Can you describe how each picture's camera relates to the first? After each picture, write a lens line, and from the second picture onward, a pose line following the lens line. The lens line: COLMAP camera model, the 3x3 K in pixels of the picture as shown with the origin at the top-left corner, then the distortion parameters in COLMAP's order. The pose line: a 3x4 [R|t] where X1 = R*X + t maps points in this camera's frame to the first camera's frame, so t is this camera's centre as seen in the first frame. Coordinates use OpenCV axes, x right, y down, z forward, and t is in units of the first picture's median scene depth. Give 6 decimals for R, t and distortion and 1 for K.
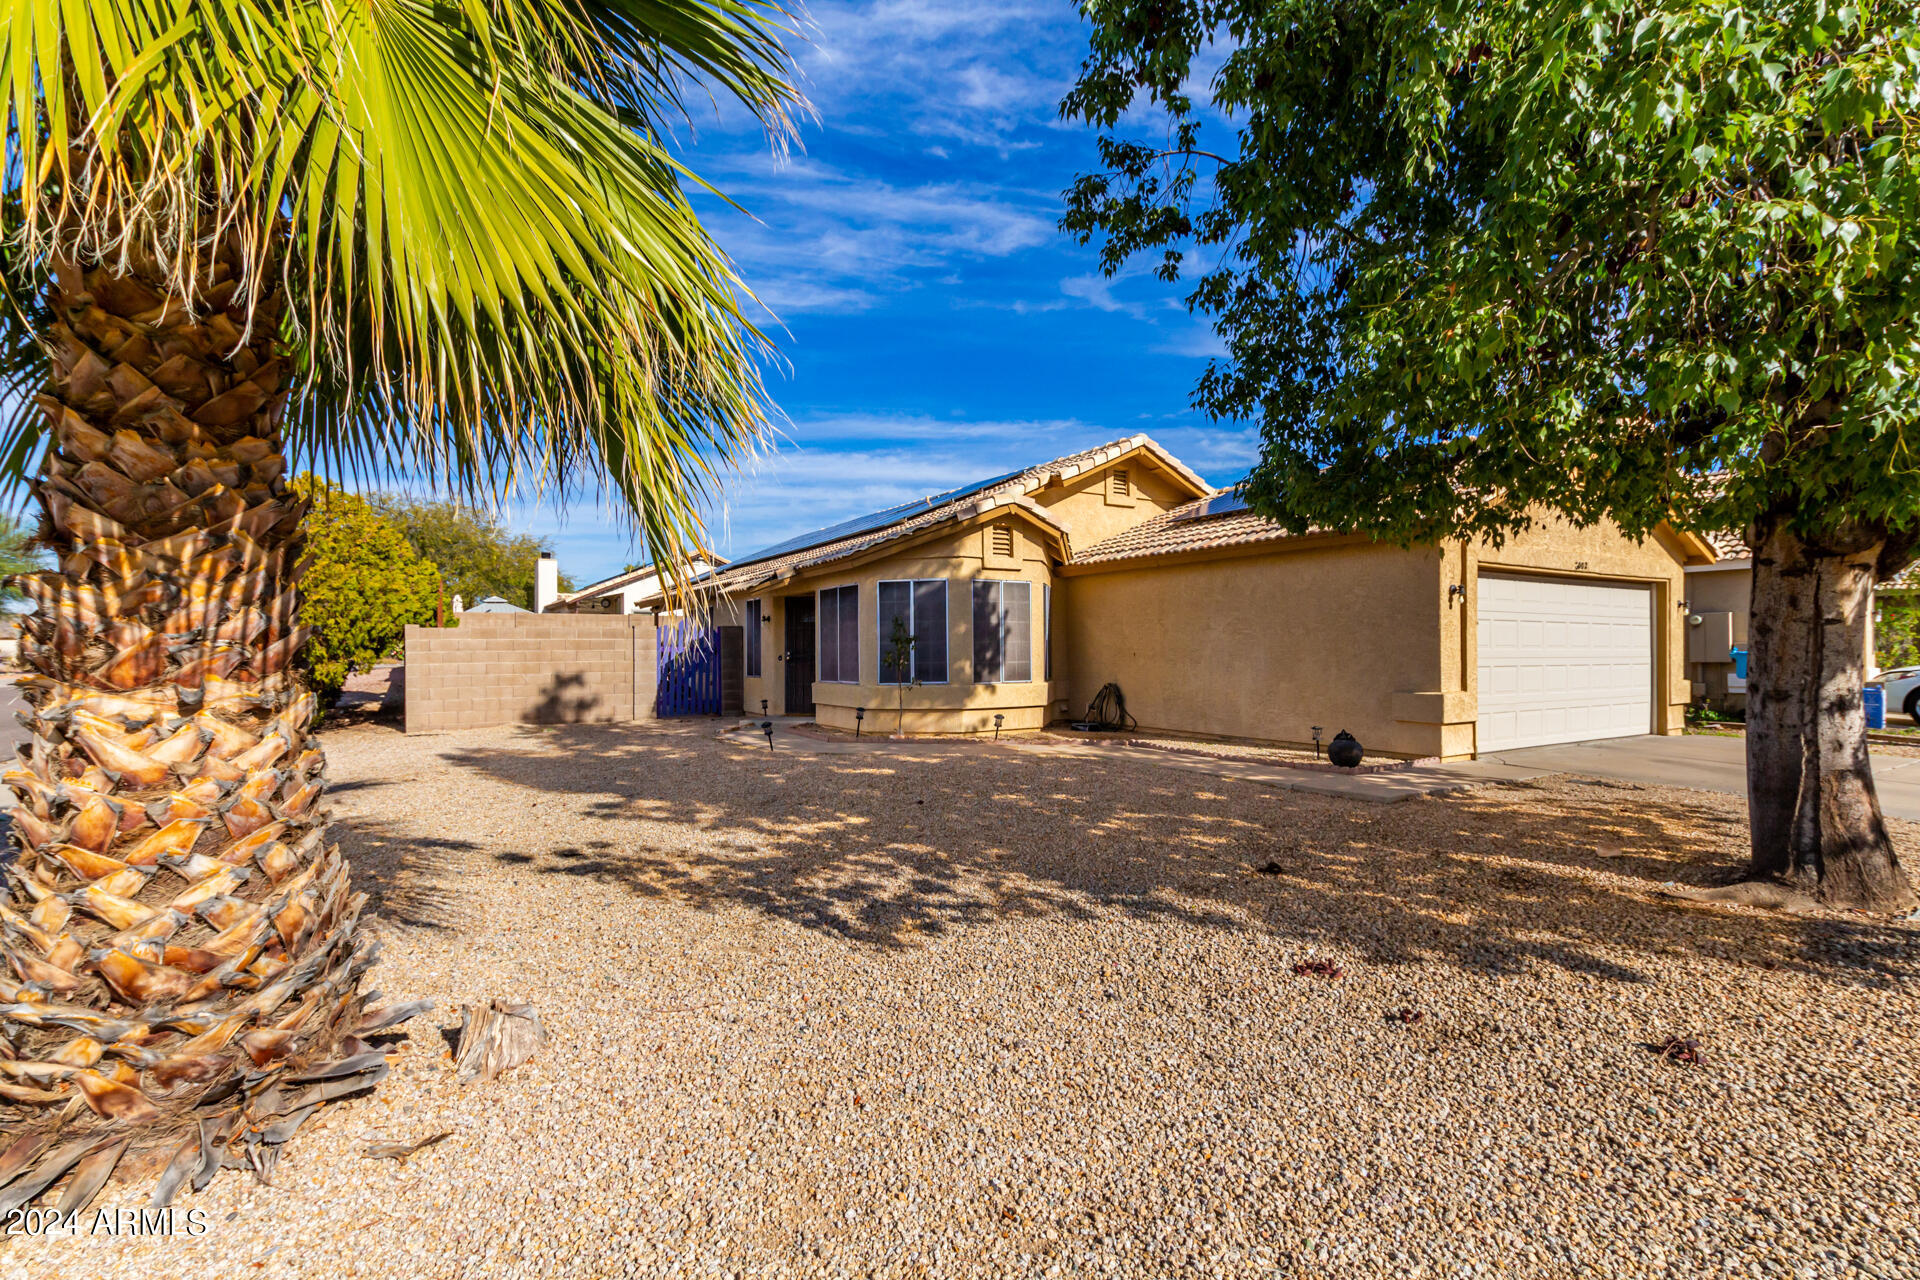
lens RADIAL K [[887.9, 0, 950.2], [0, 887.9, 652.2], [0, 0, 1]] dist [0.001360, 0.000095]
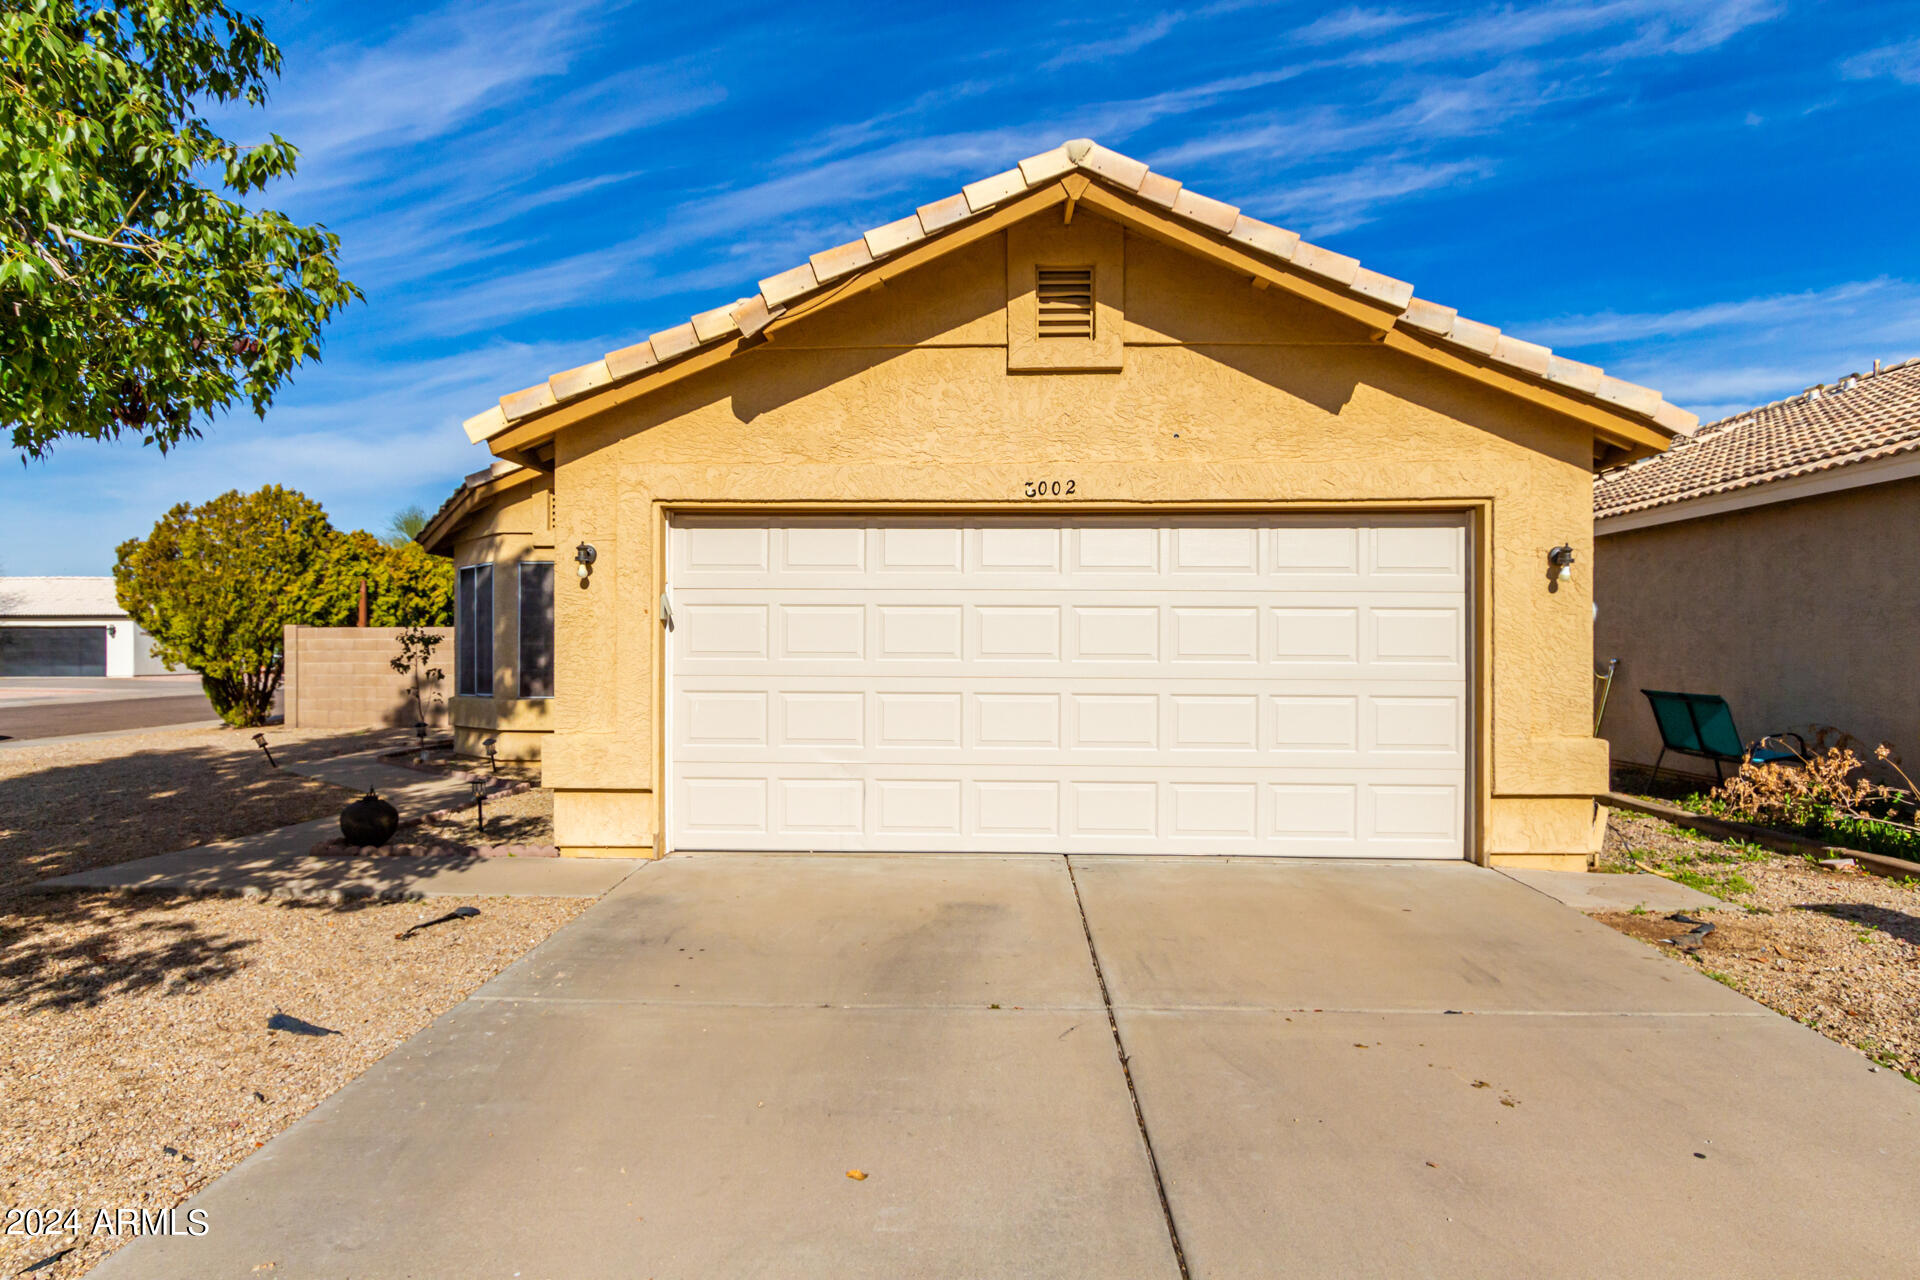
lens RADIAL K [[1088.1, 0, 960.0], [0, 1088.1, 640.0], [0, 0, 1]] dist [0.000907, 0.000514]
pose [[0.839720, -0.000584, -0.543019, 0.689988], [-0.002941, 0.999980, -0.005624, -0.008654], [0.543012, 0.006320, 0.839701, 0.339787]]
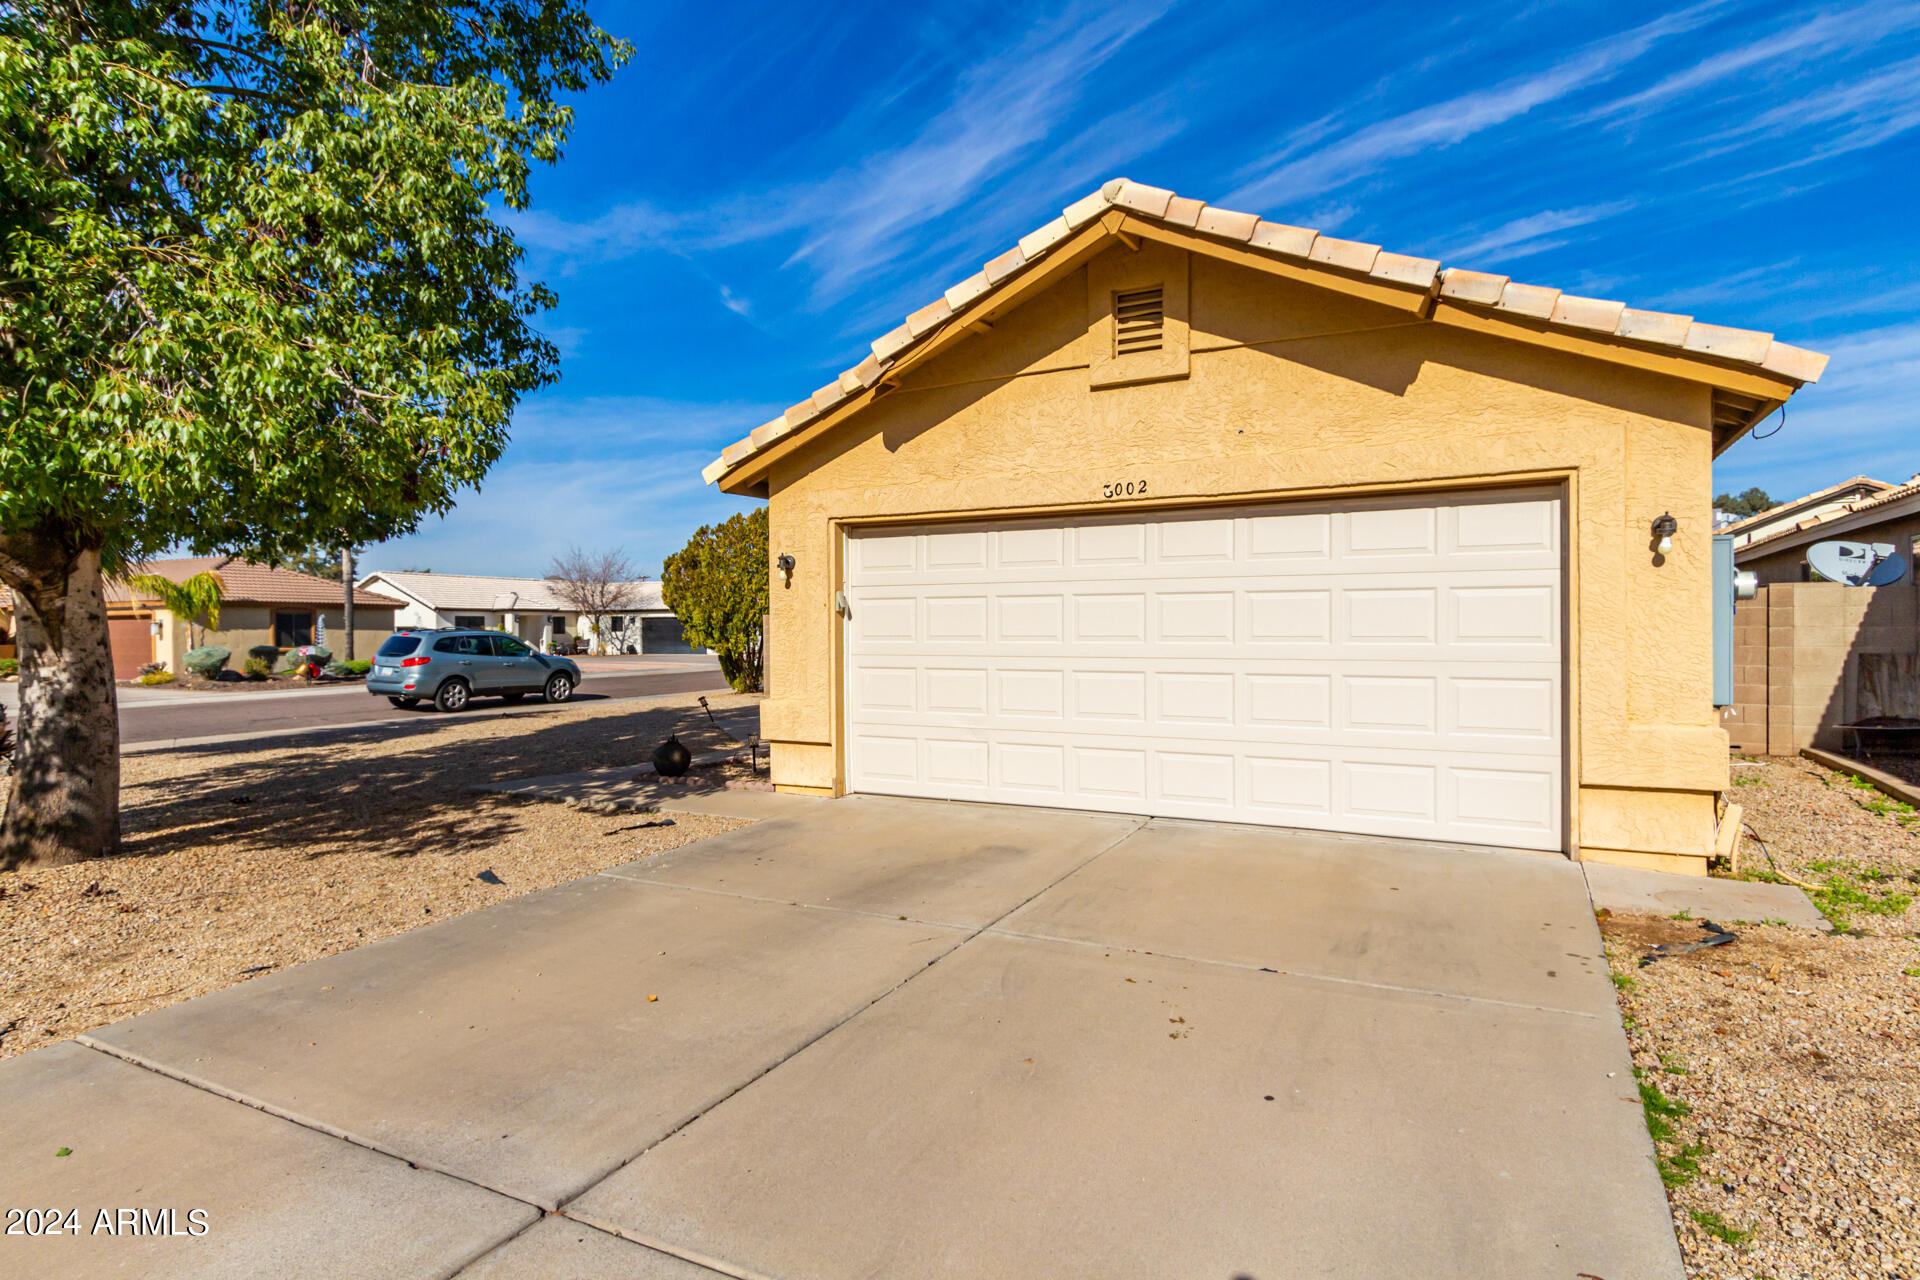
lens RADIAL K [[1021.3, 0, 960.7], [0, 1021.3, 625.0], [0, 0, 1]] dist [0.009860, 0.000843]
pose [[0.526884, -0.005766, -0.849918, 0.826080], [0.006964, 0.999973, -0.002467, -0.010101], [0.849909, -0.004619, 0.526910, 0.415080]]
